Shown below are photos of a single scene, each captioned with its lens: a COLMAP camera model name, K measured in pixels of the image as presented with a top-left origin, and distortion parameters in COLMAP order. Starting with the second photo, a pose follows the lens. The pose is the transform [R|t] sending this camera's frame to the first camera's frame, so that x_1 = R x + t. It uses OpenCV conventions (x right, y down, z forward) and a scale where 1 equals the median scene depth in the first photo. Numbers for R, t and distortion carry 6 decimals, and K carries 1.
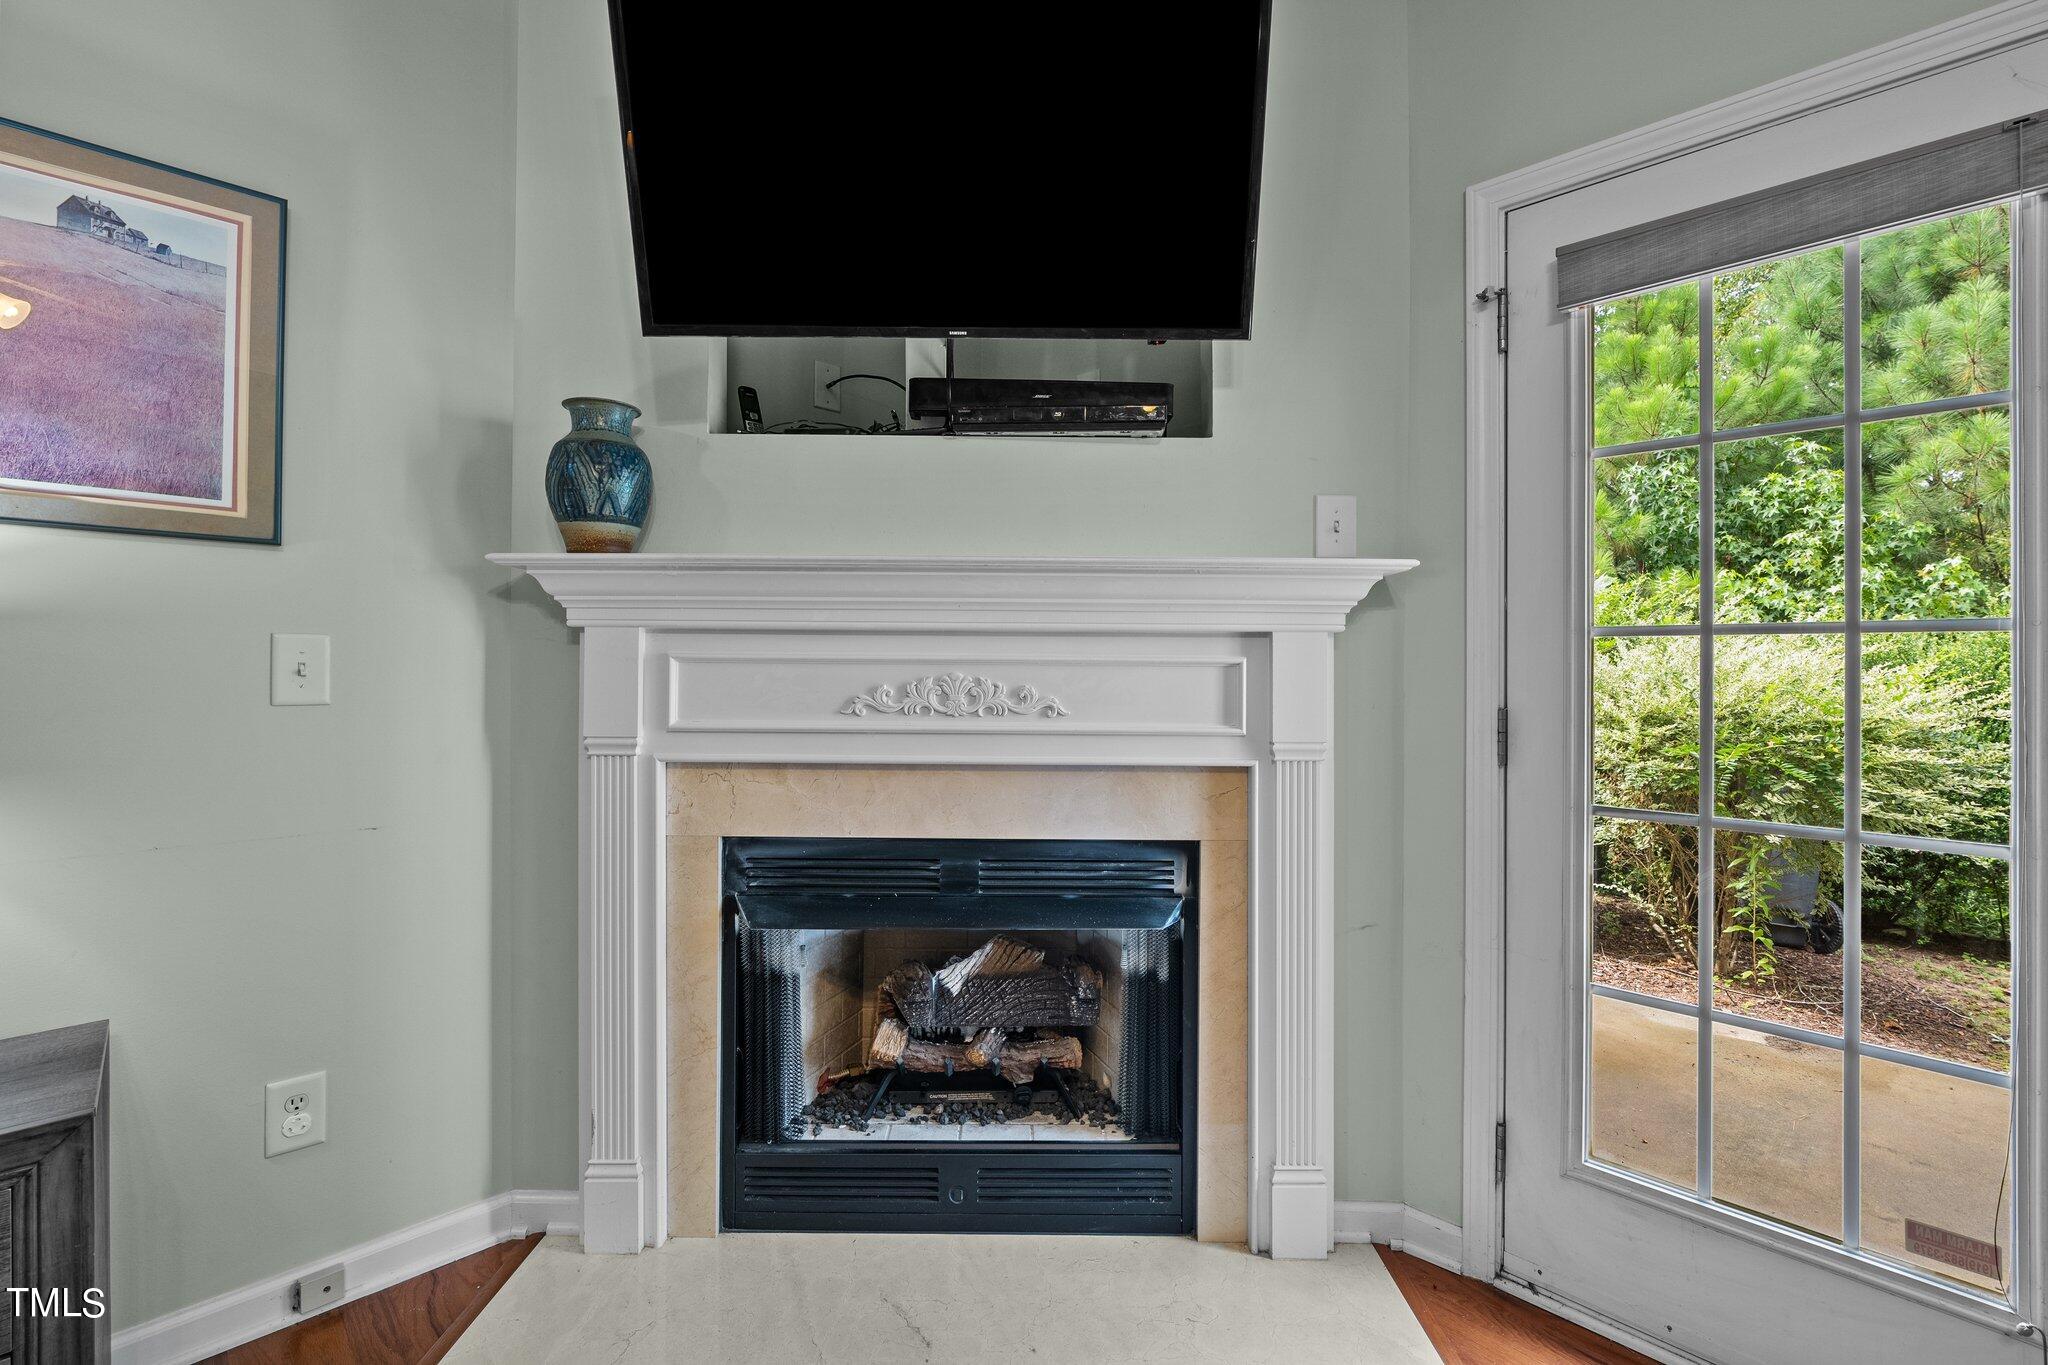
lens RADIAL K [[931.5, 0, 1029.1], [0, 931.5, 662.8], [0, 0, 1]] dist [-0.009937, 0.003712]
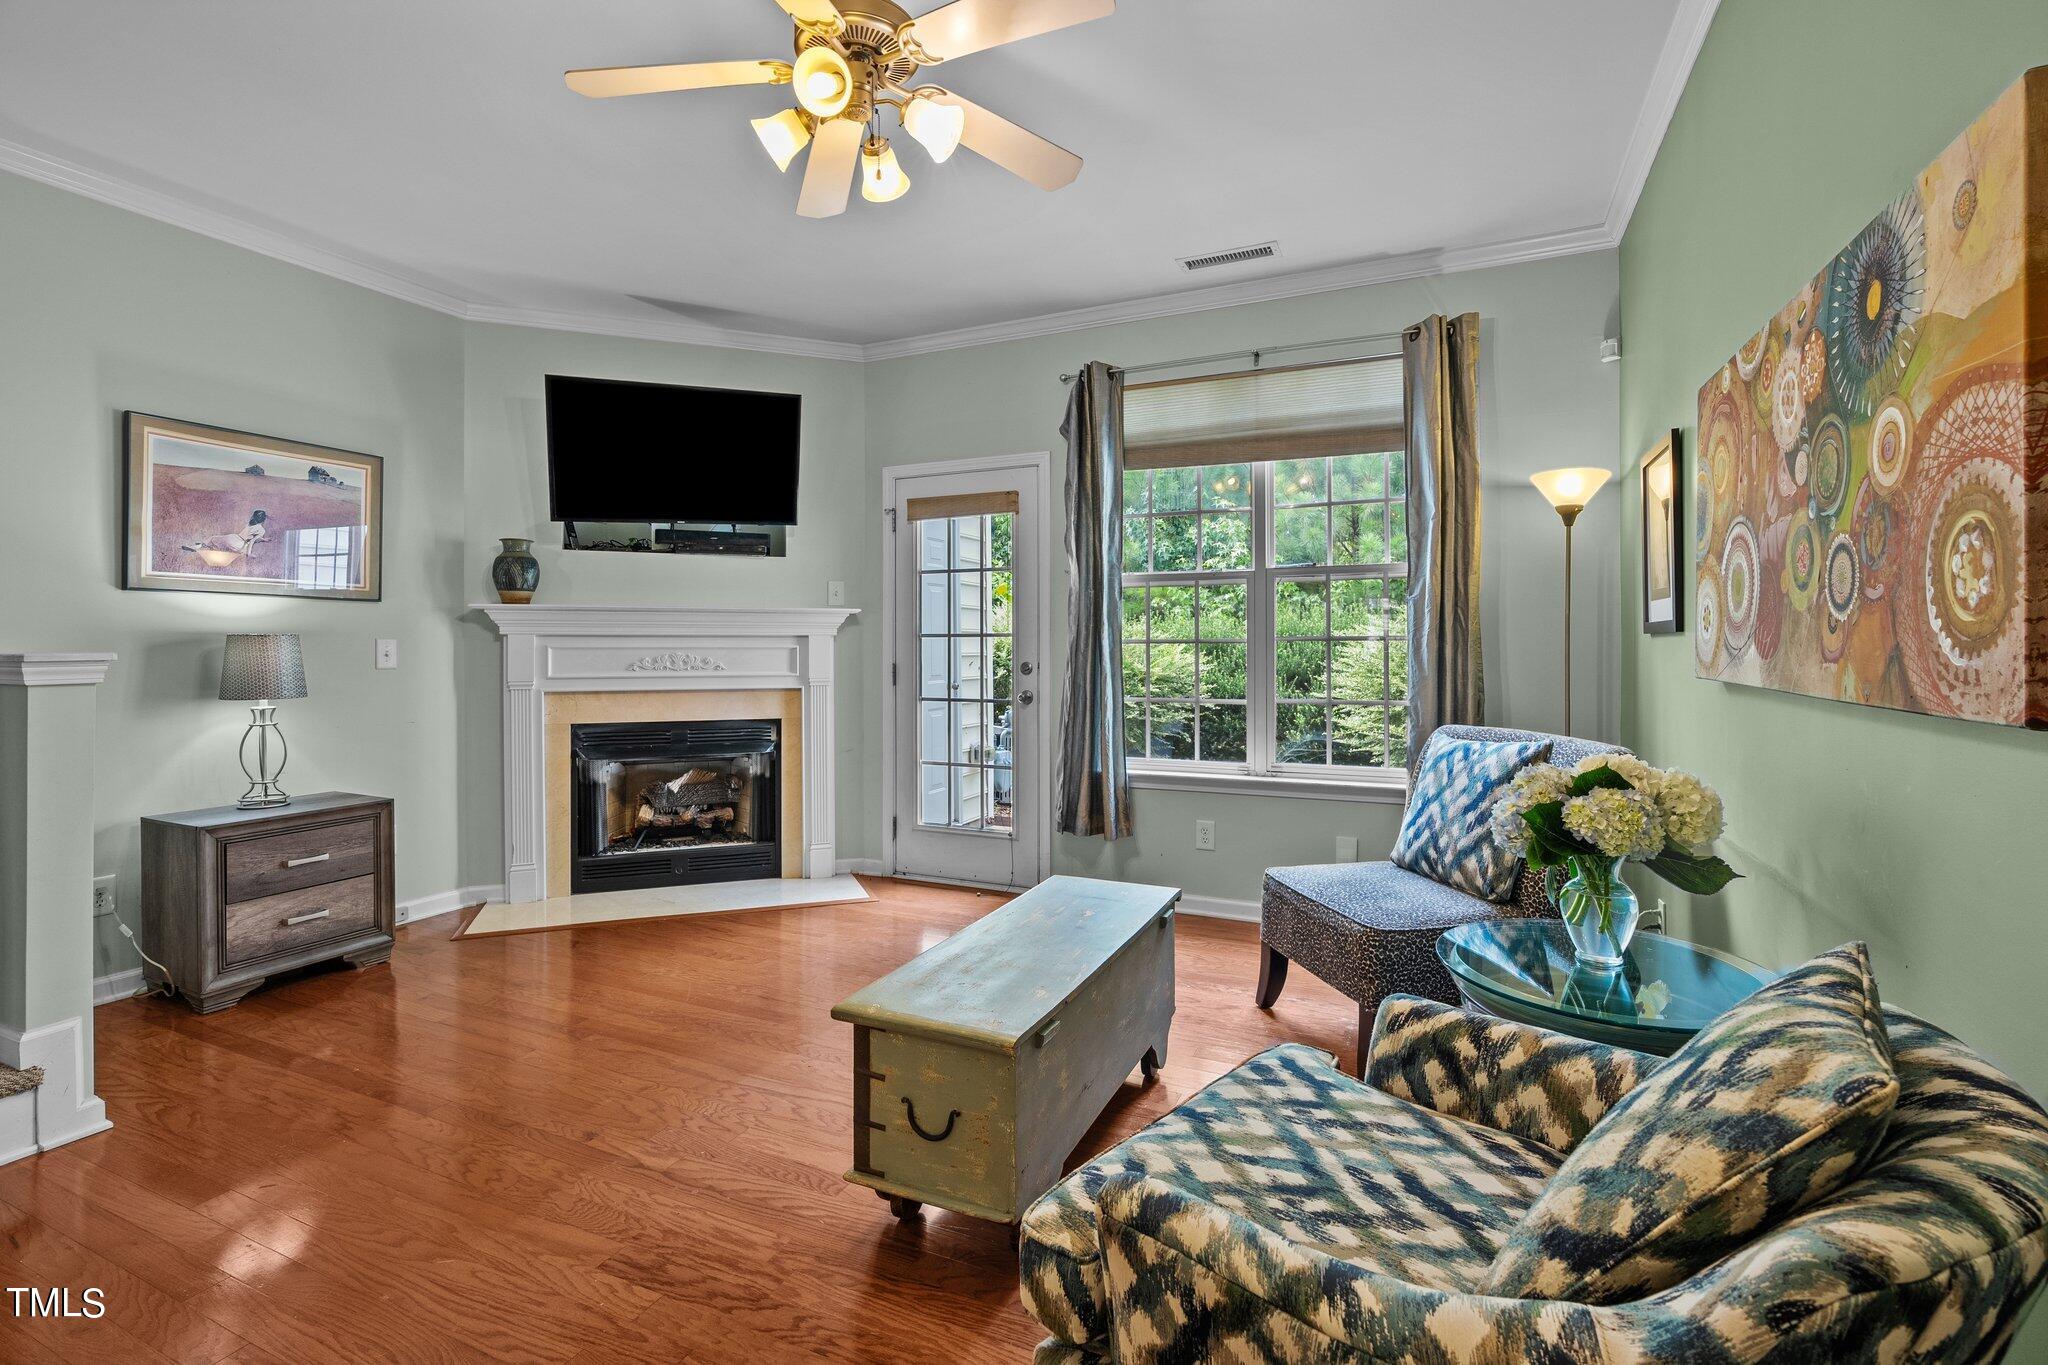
lens RADIAL K [[931.5, 0, 1013.2], [0, 931.5, 646.2], [0, 0, 1]] dist [-0.009937, 0.003712]
pose [[0.941268, -0.007321, 0.337582, -0.073569], [0.006305, 0.999972, 0.004108, -0.010871], [-0.337603, -0.001738, 0.941287, -1.578102]]
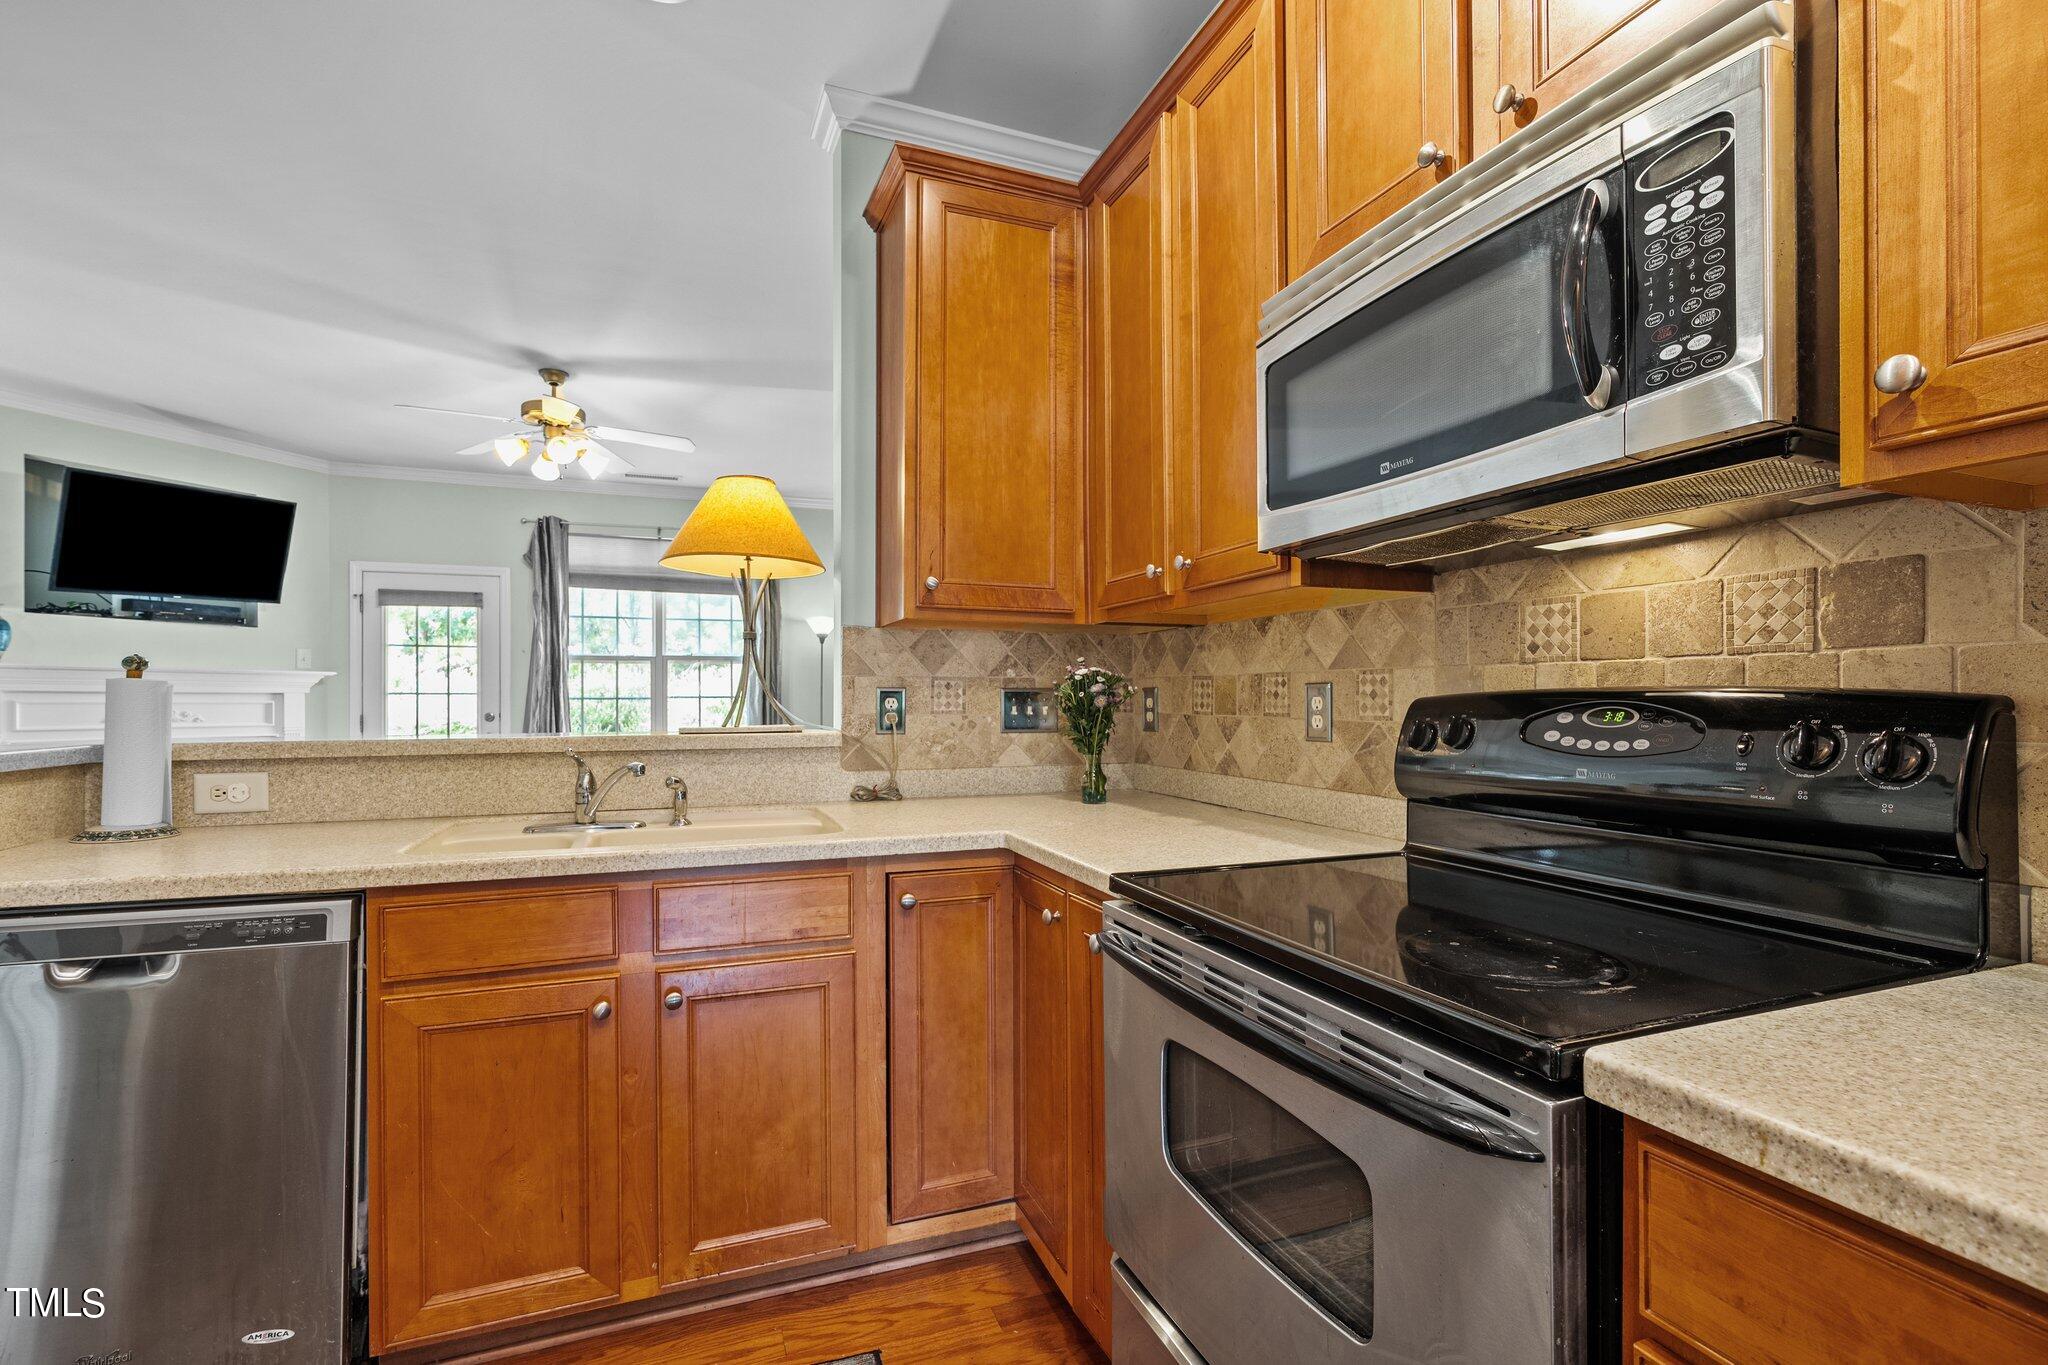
lens RADIAL K [[931.5, 0, 1024.2], [0, 931.5, 696.3], [0, 0, 1]] dist [-0.009937, 0.003712]
pose [[0.407852, -0.003889, 0.913040, -1.557256], [0.002512, 0.999992, 0.003137, -0.025133], [-0.913045, 0.001014, 0.407858, -2.530637]]
